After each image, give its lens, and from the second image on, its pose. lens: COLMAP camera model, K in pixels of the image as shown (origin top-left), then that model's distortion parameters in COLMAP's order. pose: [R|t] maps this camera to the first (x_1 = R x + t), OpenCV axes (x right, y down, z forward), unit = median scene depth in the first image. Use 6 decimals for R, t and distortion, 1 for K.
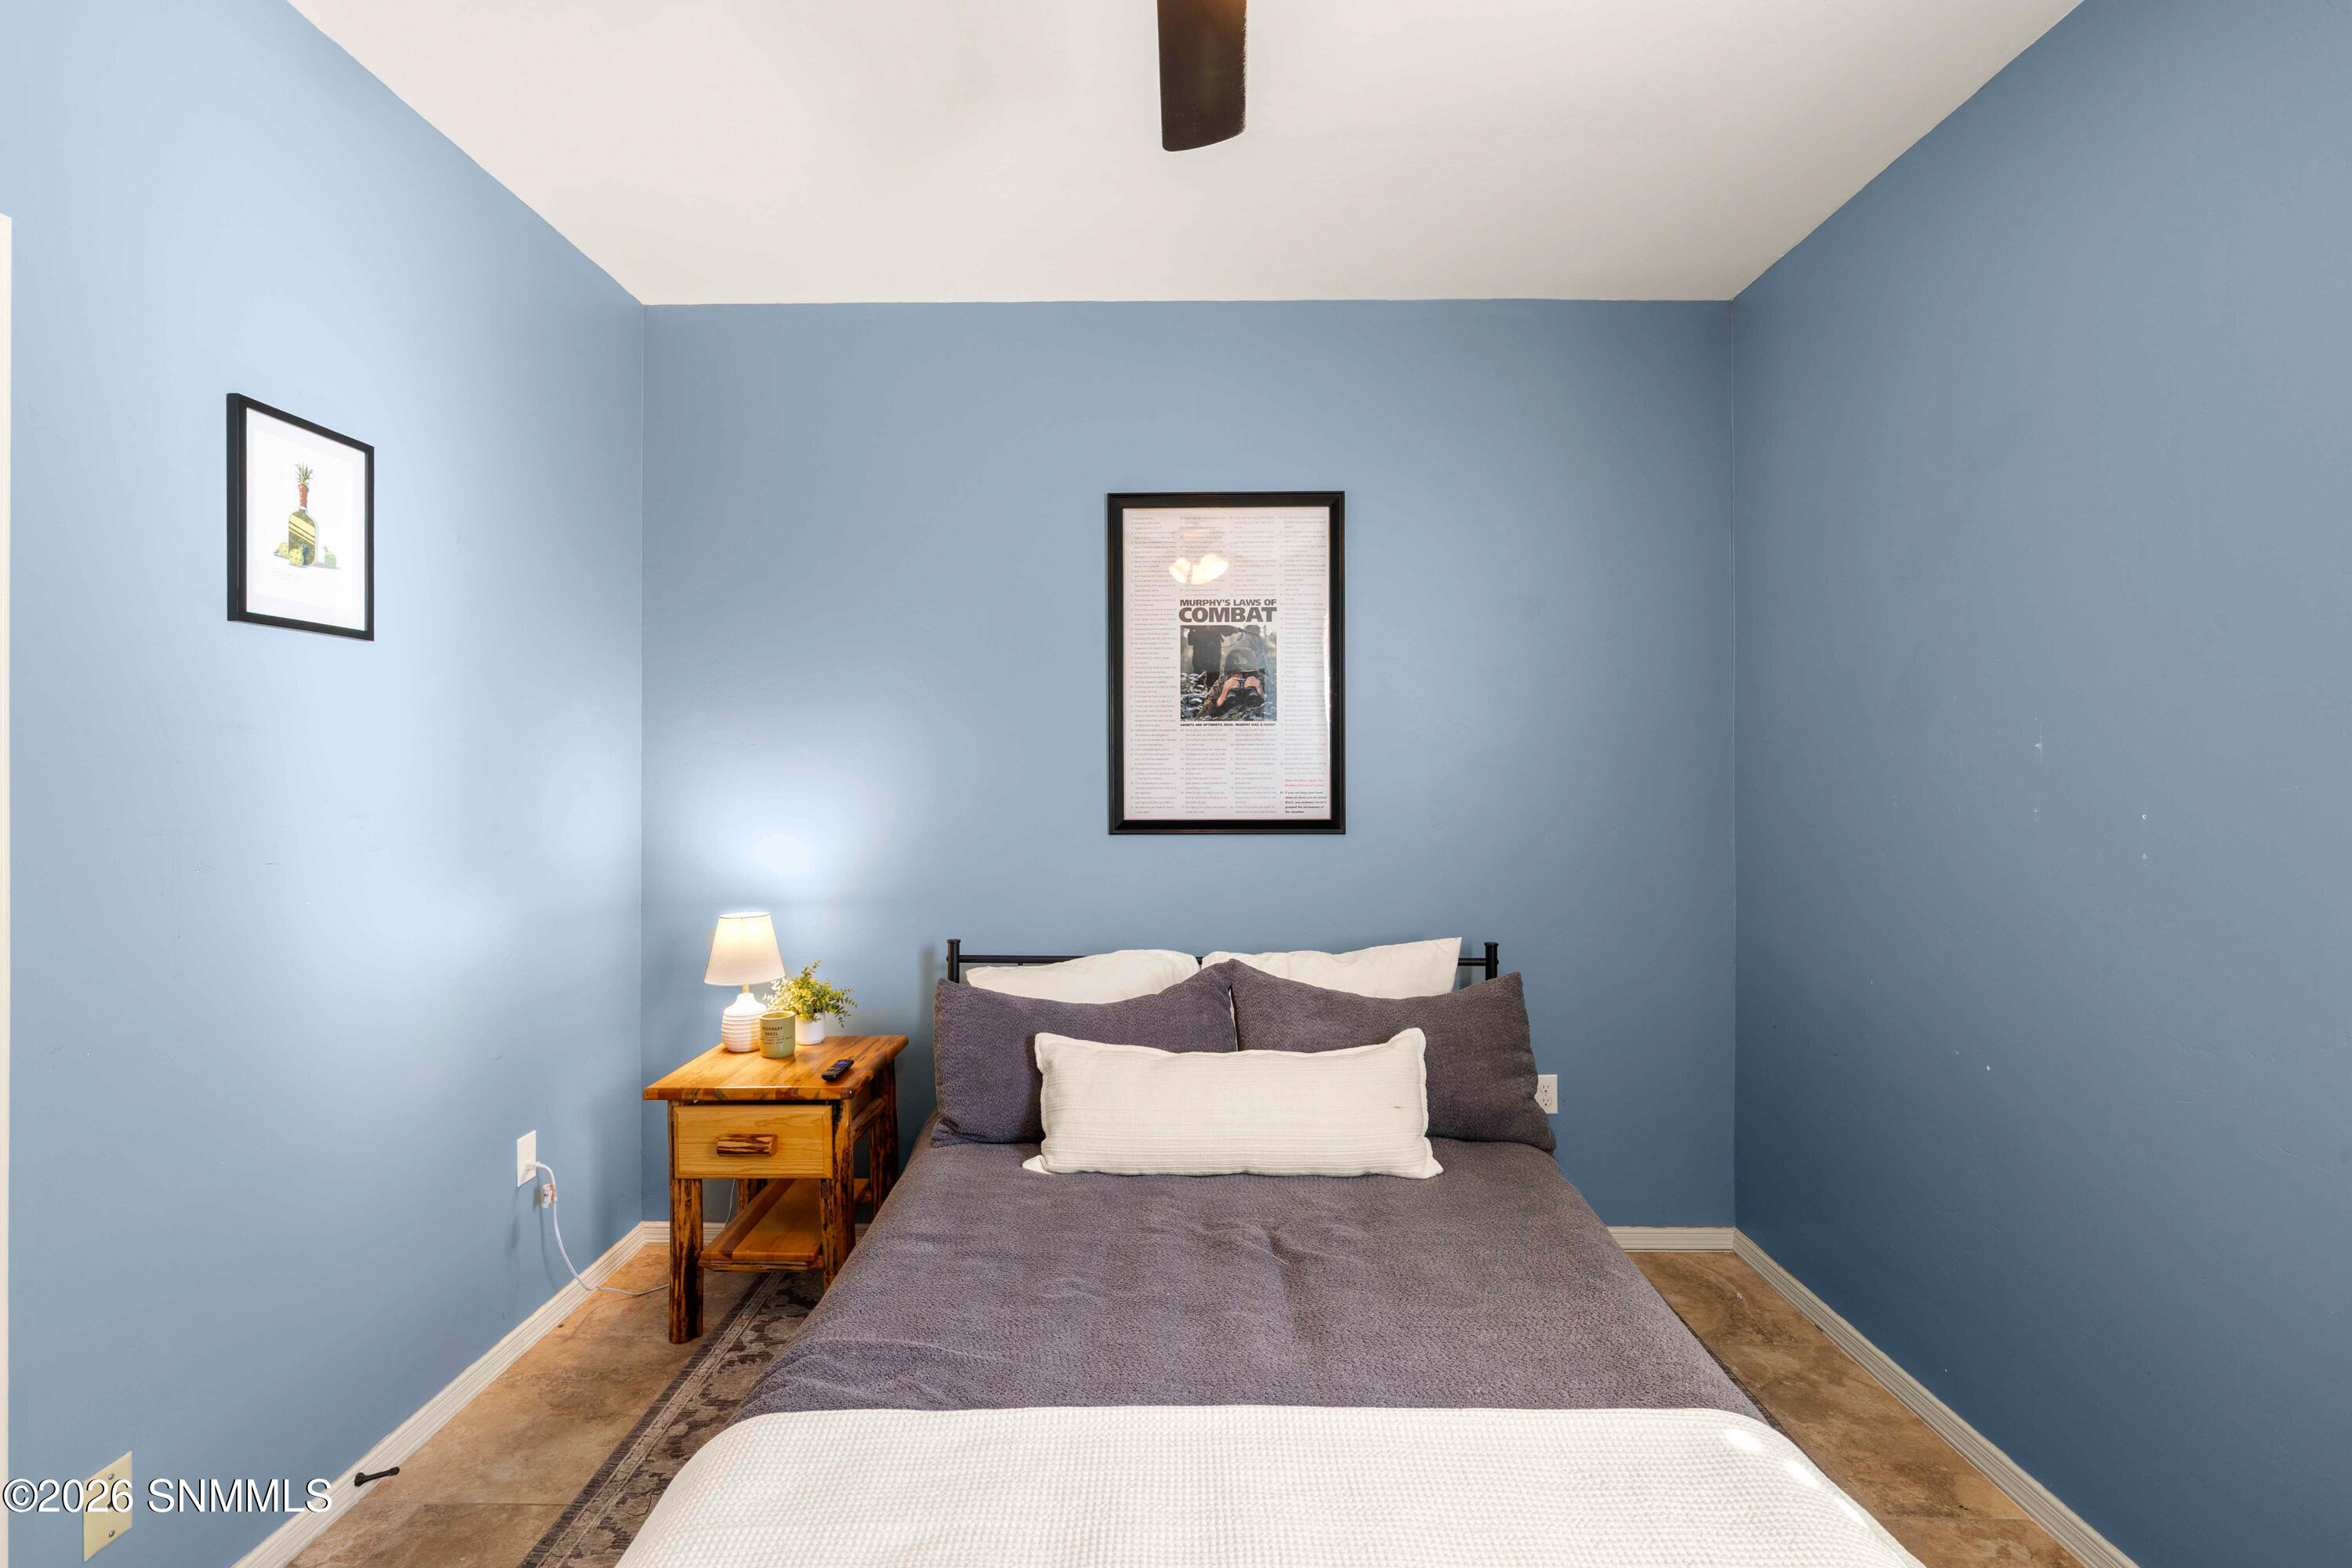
lens RADIAL K [[1064.1, 0, 1175.2], [0, 1064.1, 762.2], [0, 0, 1]] dist [-0.004964, 0.000004]
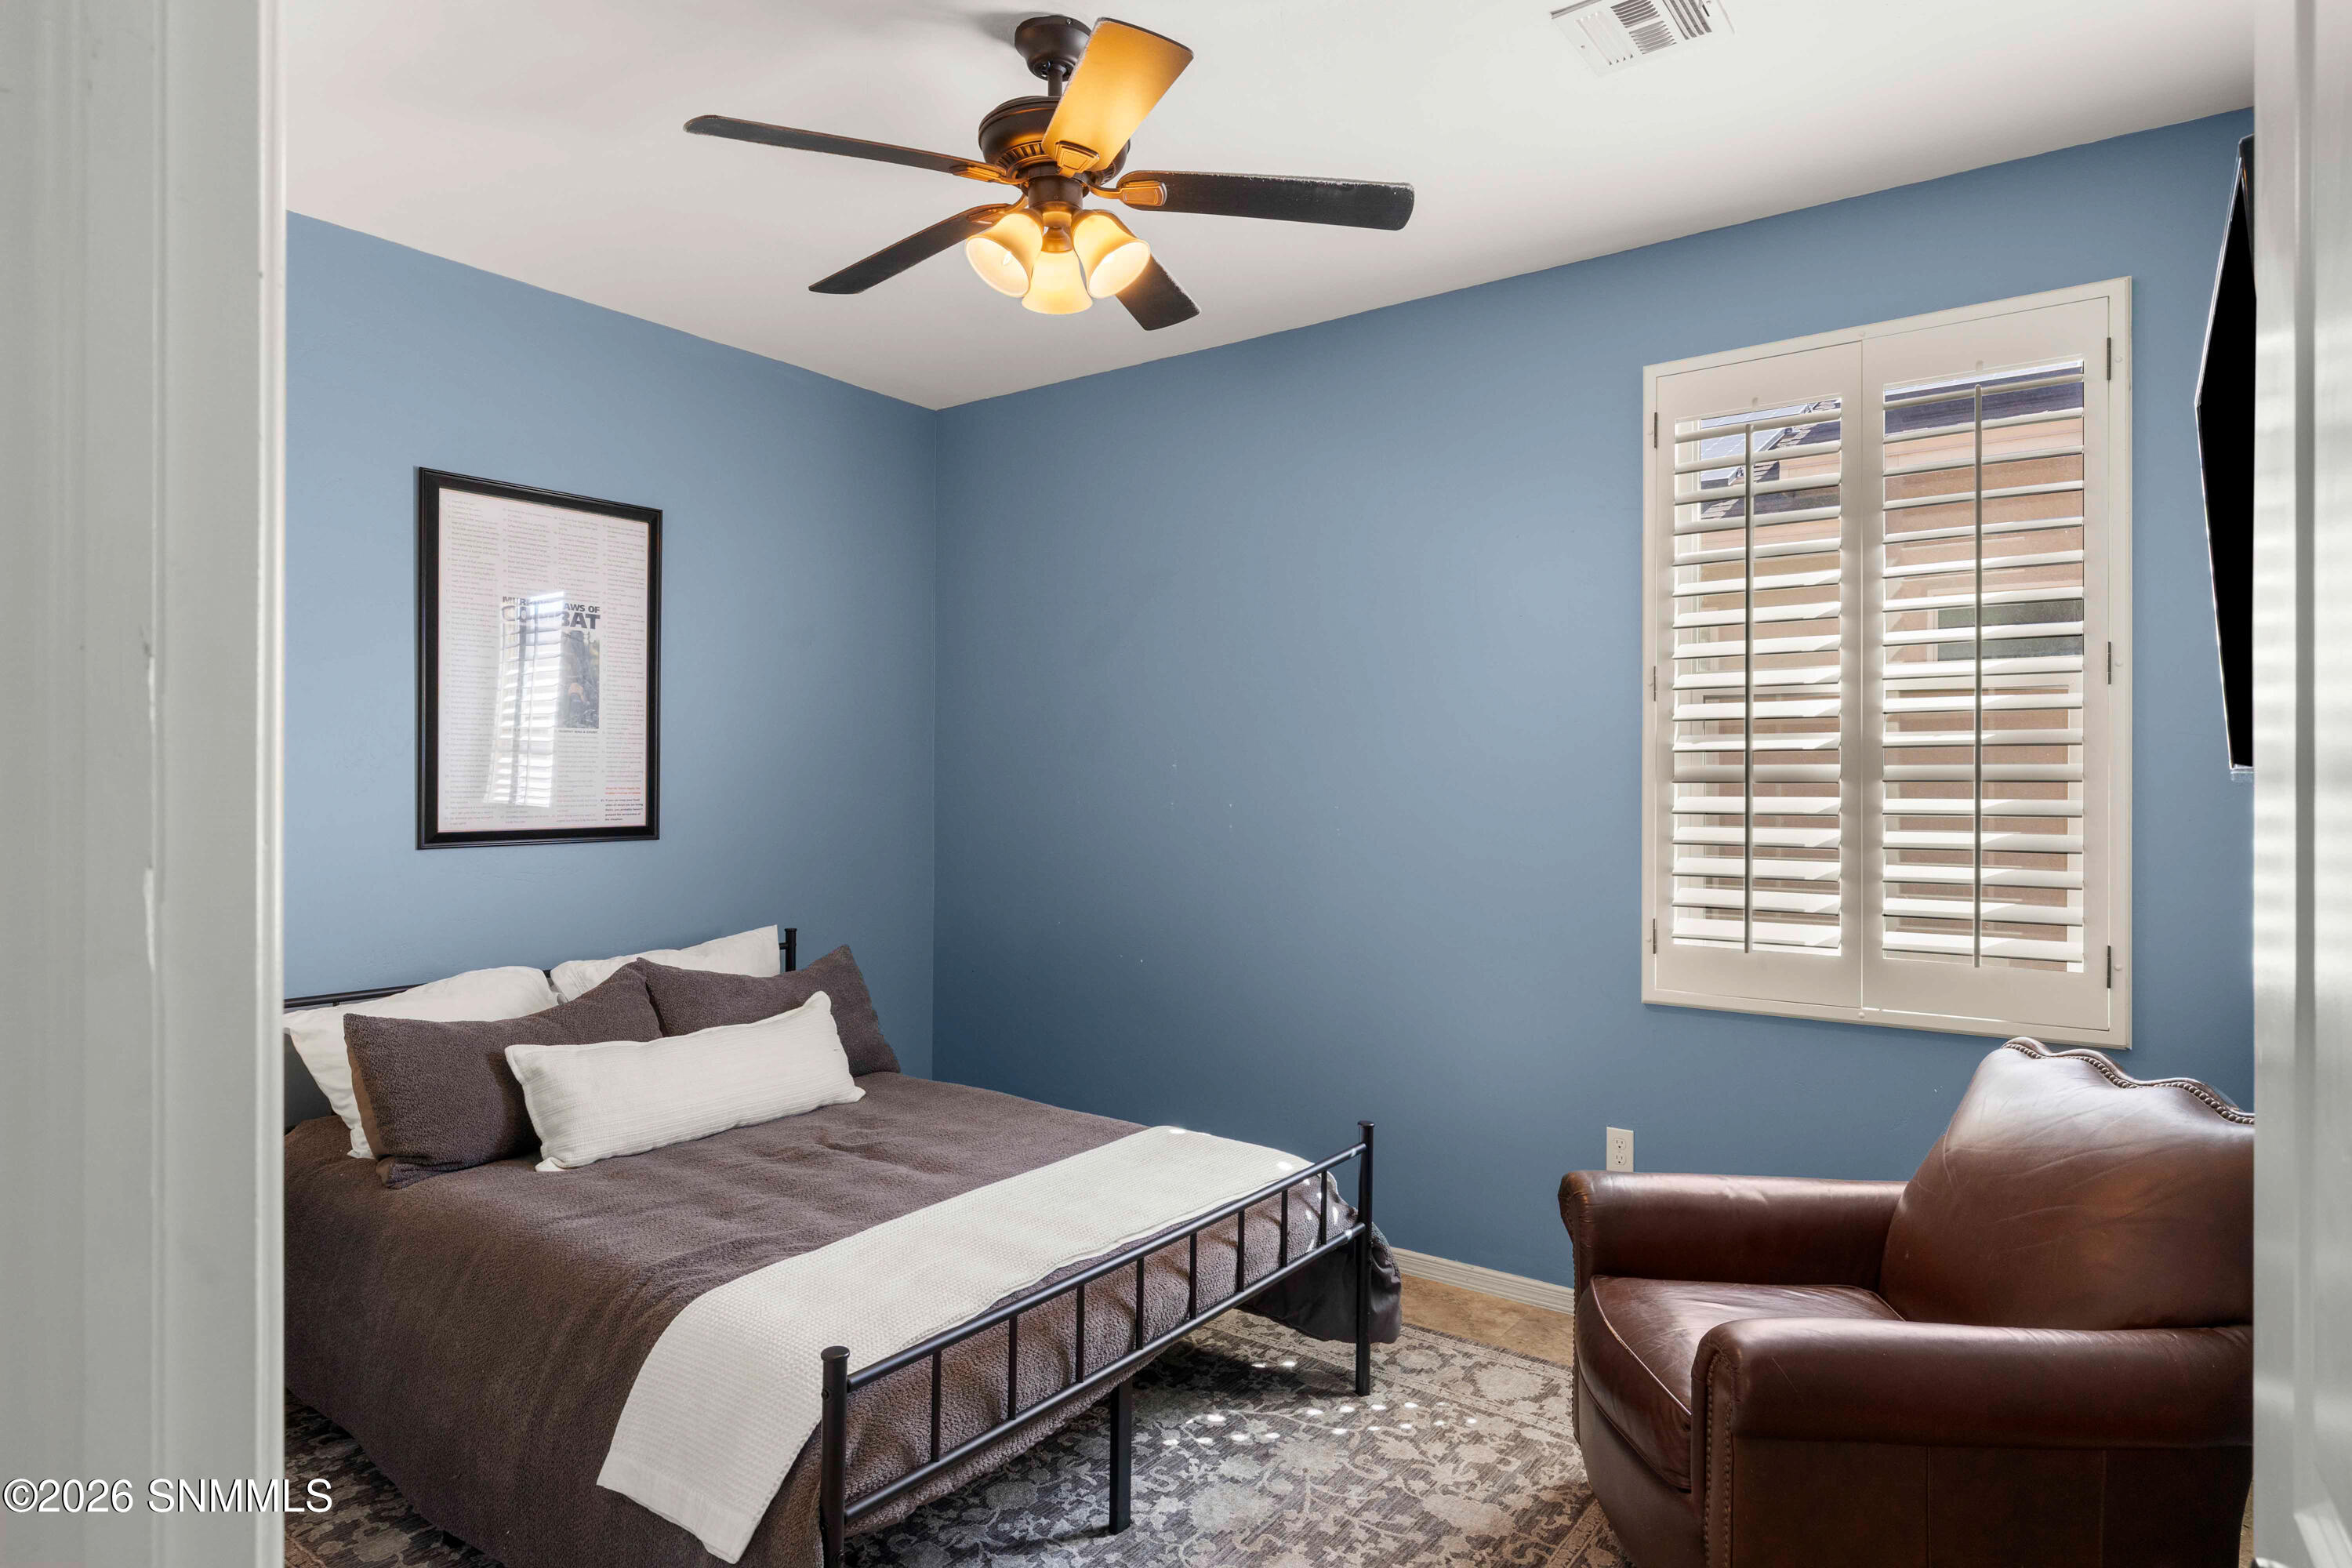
lens RADIAL K [[1311.2, 0, 1163.8], [0, 1311.2, 780.6], [0, 0, 1]] dist [-0.006048, -0.001368]
pose [[0.588669, 0.001185, 0.808373, -0.694241], [-0.010895, 0.999920, 0.006469, -0.004597], [-0.808300, -0.012616, 0.588635, -0.181490]]
